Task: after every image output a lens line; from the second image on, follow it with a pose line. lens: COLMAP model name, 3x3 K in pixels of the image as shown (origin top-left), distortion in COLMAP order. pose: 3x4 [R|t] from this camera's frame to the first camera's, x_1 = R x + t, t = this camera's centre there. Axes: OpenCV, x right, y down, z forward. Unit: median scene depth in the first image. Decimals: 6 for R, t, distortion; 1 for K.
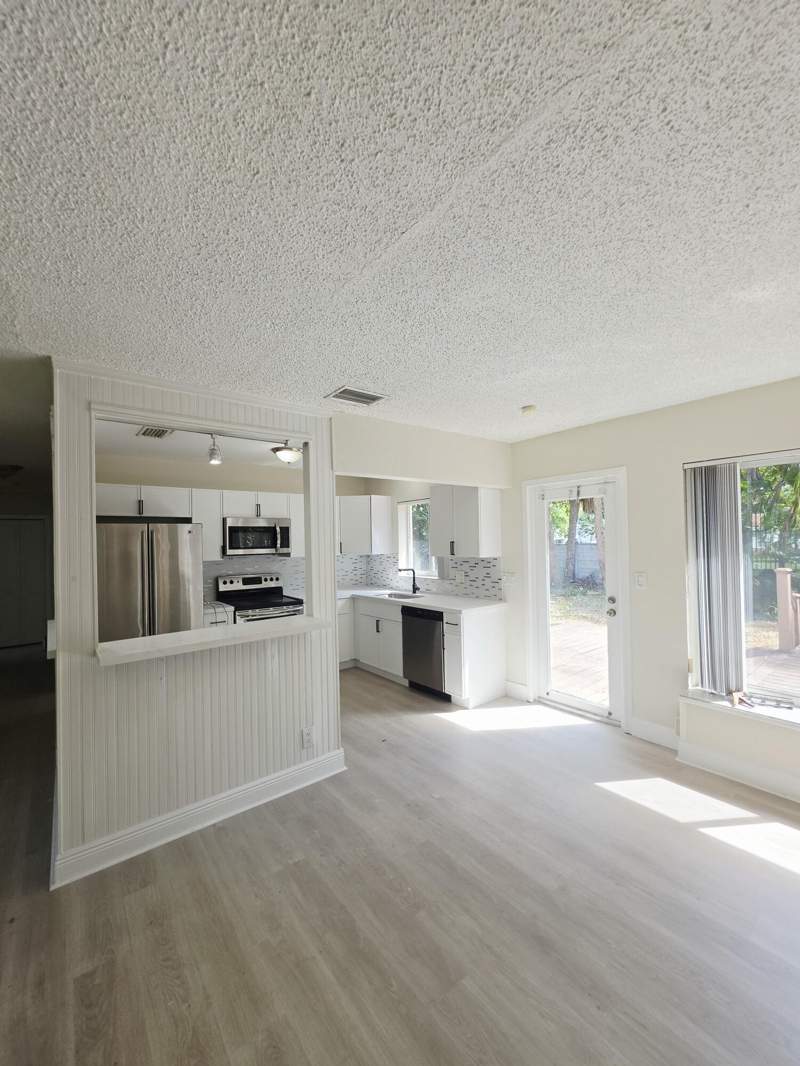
lens RADIAL K [[429.9, 0, 401.0], [0, 429.9, 535.7], [0, 0, 1]] dist [-0.000694, -0.000039]
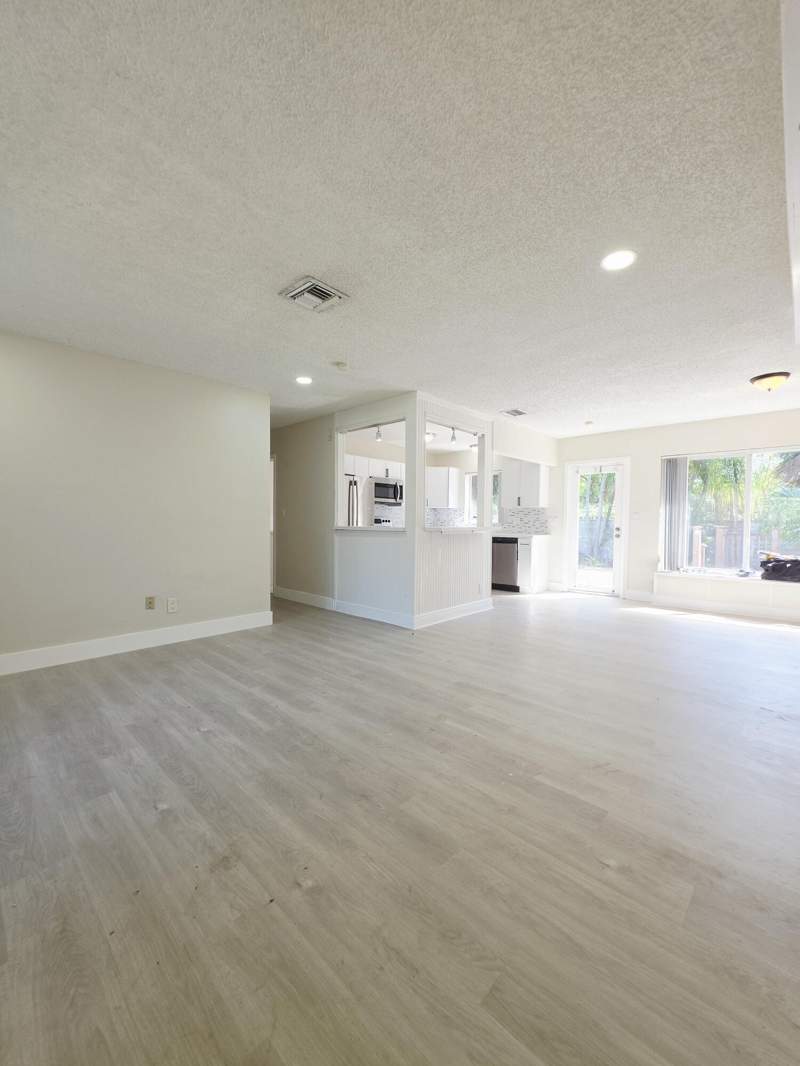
lens RADIAL K [[429.9, 0, 399.7], [0, 429.9, 529.6], [0, 0, 1]] dist [-0.000694, -0.000039]
pose [[0.989115, 0.030053, 0.144043, -0.592158], [-0.033908, 0.999127, 0.024387, 0.118145], [-0.143184, -0.029006, 0.989271, -0.581079]]
